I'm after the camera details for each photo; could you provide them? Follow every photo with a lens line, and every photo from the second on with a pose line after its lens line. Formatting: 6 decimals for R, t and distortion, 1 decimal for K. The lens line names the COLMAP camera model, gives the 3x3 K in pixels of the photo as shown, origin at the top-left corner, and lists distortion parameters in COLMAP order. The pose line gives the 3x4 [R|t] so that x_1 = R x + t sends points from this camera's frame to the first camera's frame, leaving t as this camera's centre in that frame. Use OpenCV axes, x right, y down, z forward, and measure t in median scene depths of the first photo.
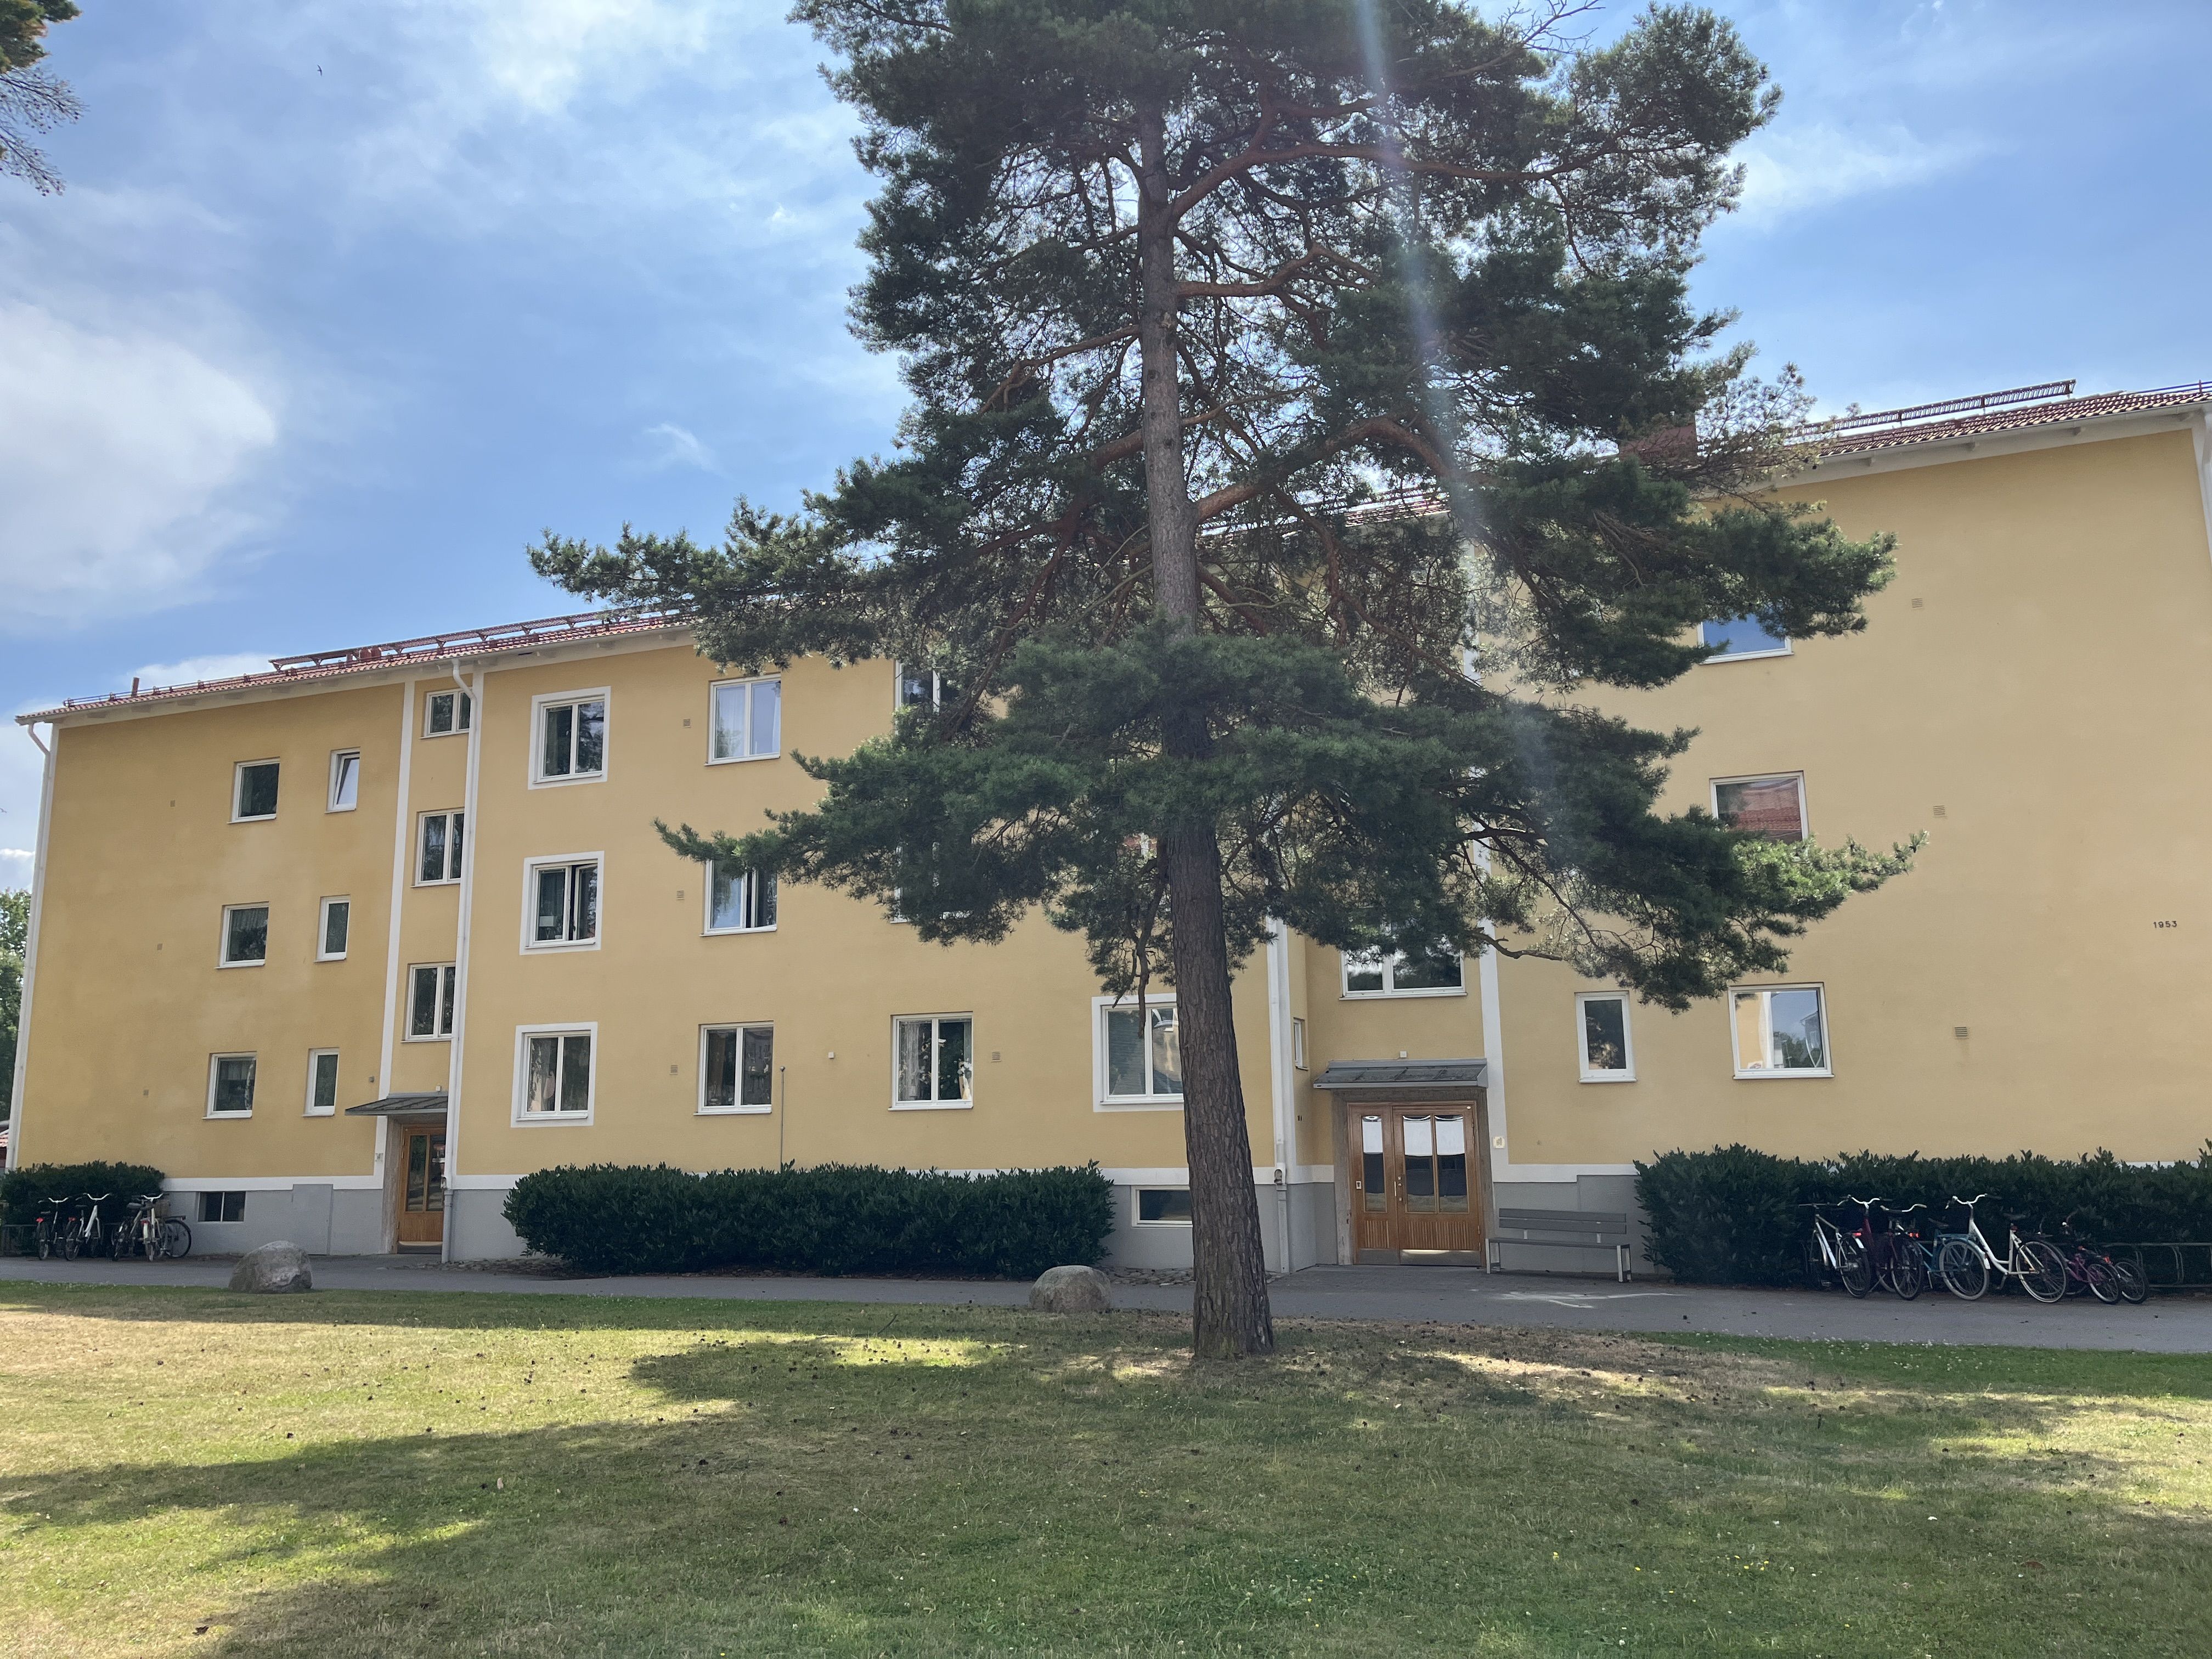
lens RADIAL K [[1682.4, 0, 1105.7], [0, 1682.4, 831.5], [0, 0, 1]] dist [0.016816, -0.000564]
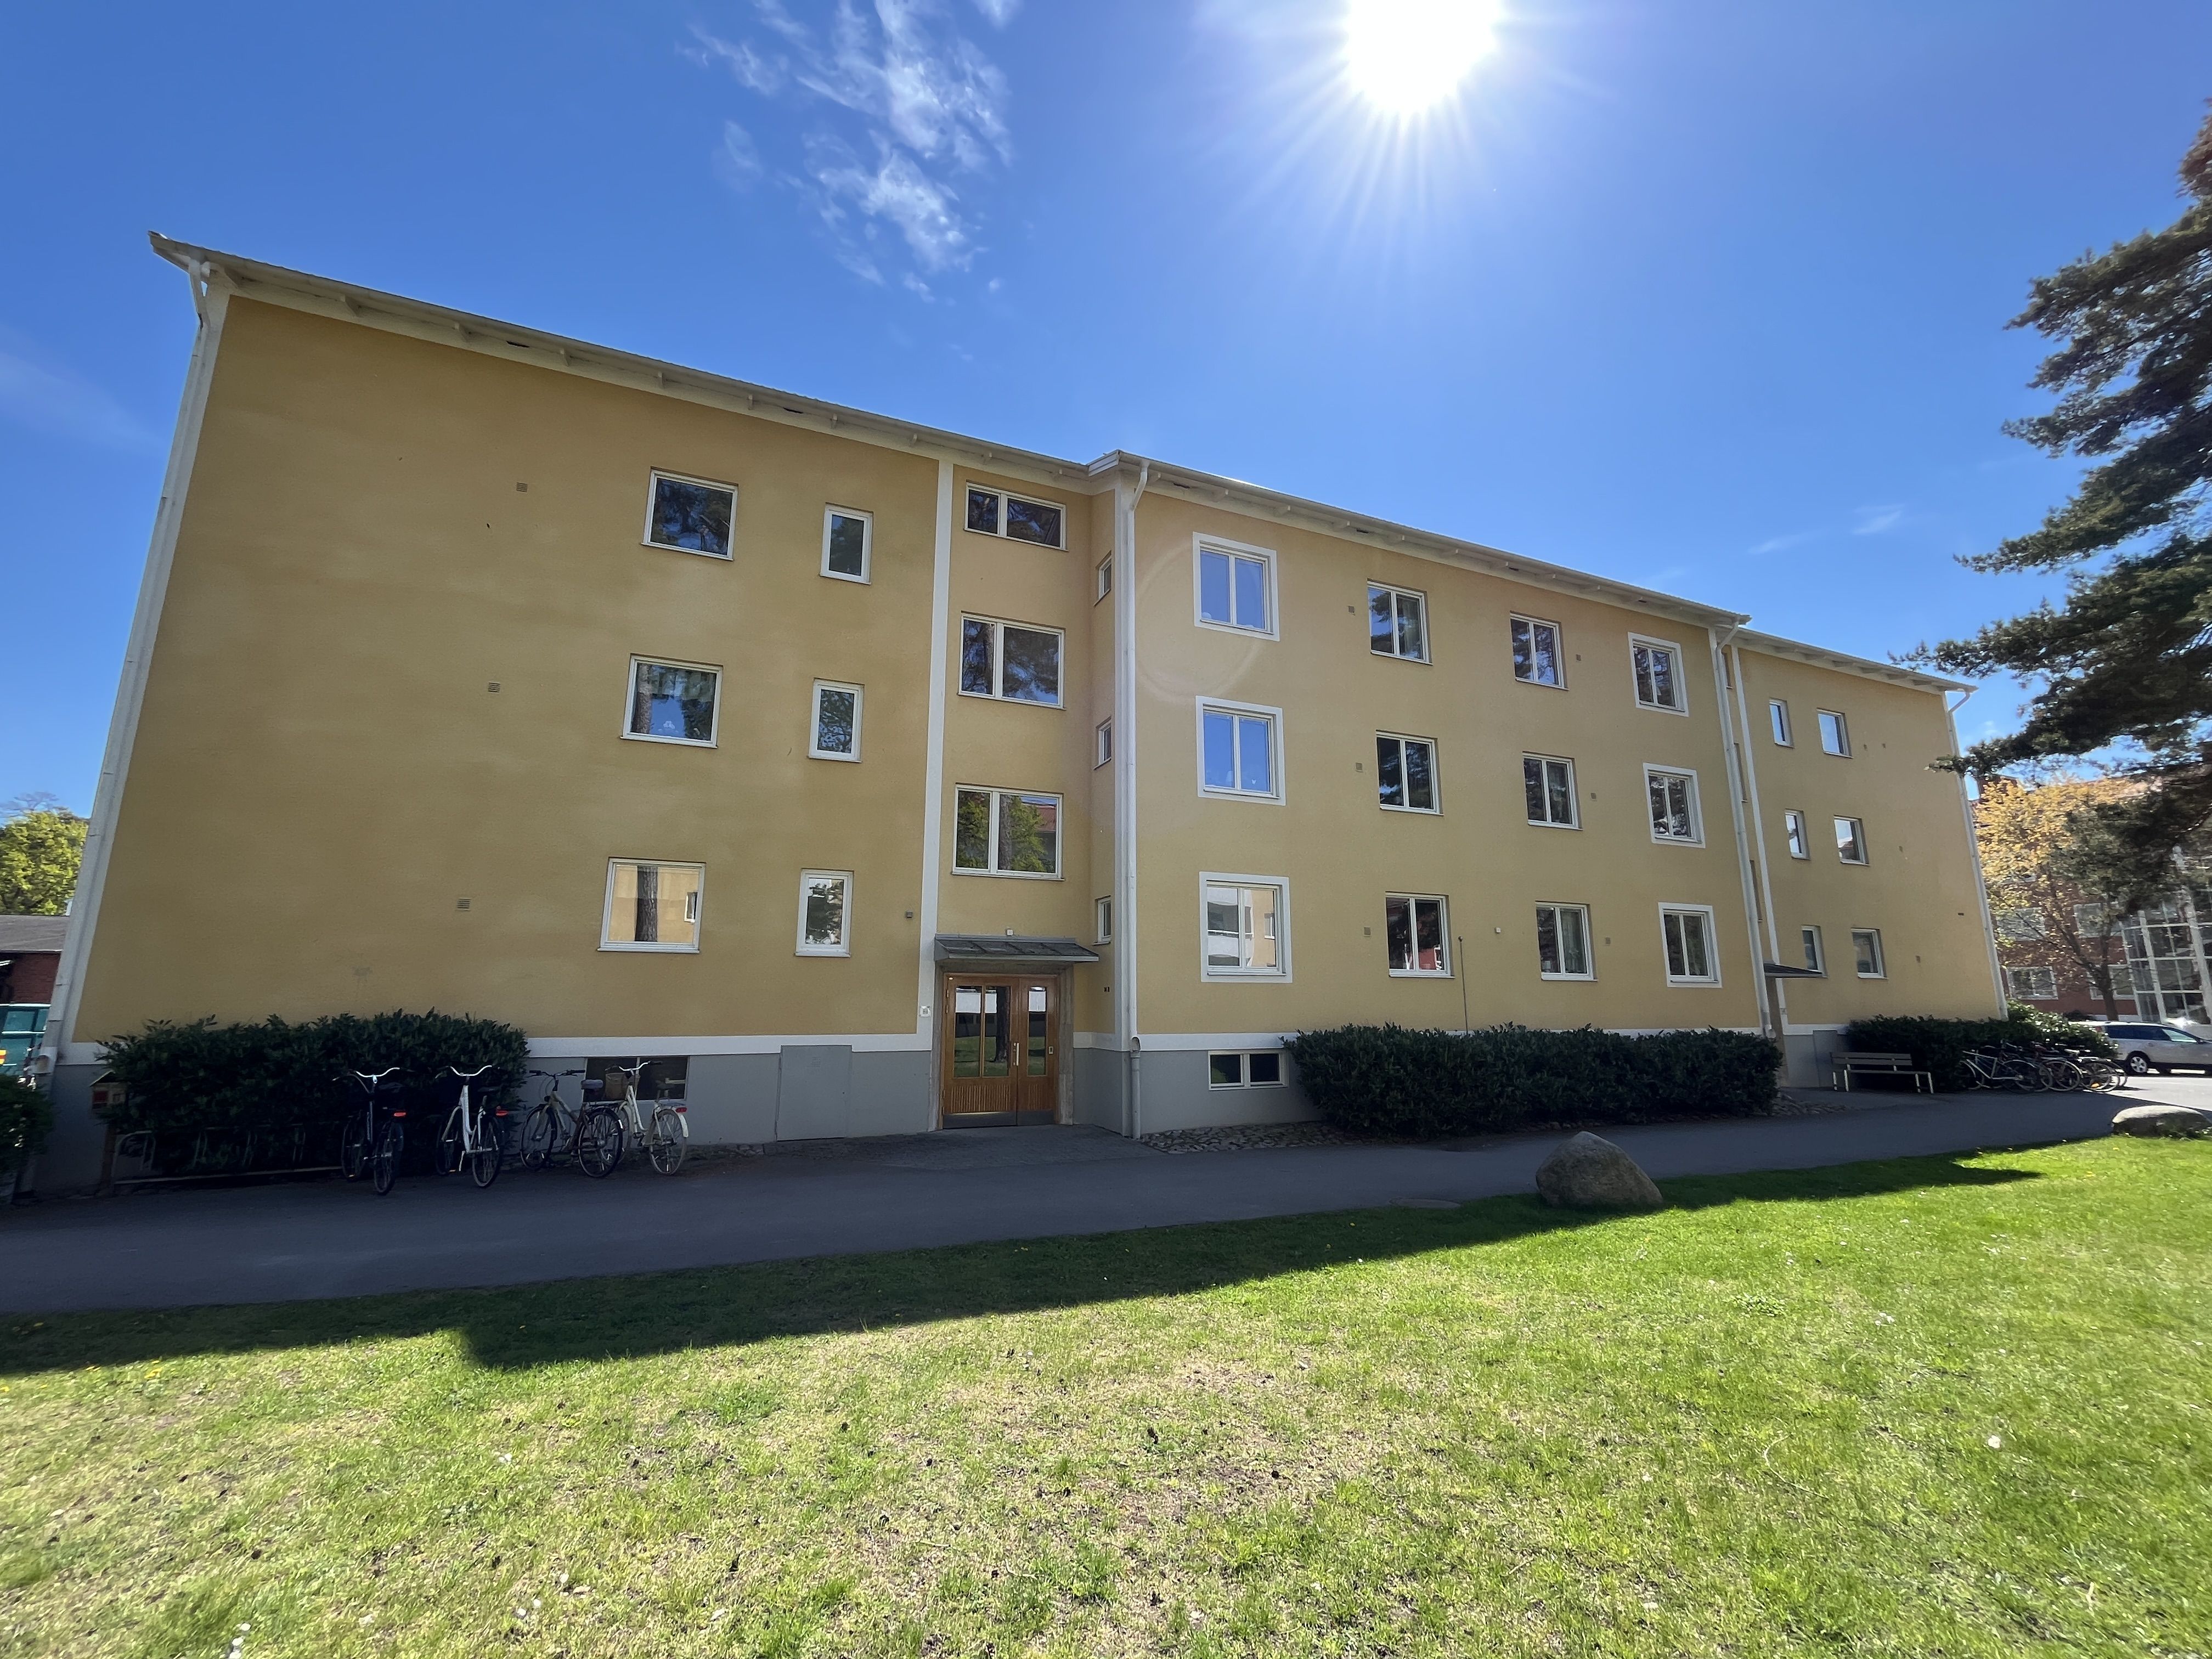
lens RADIAL K [[889.2, 0, 1104.4], [0, 889.2, 830.1], [0, 0, 1]] dist [0.000071, -0.000046]
pose [[0.724499, 0.147355, 0.673341, -0.644513], [-0.139726, 0.987997, -0.065873, 0.118727], [-0.674966, -0.046358, 0.736391, 0.610402]]
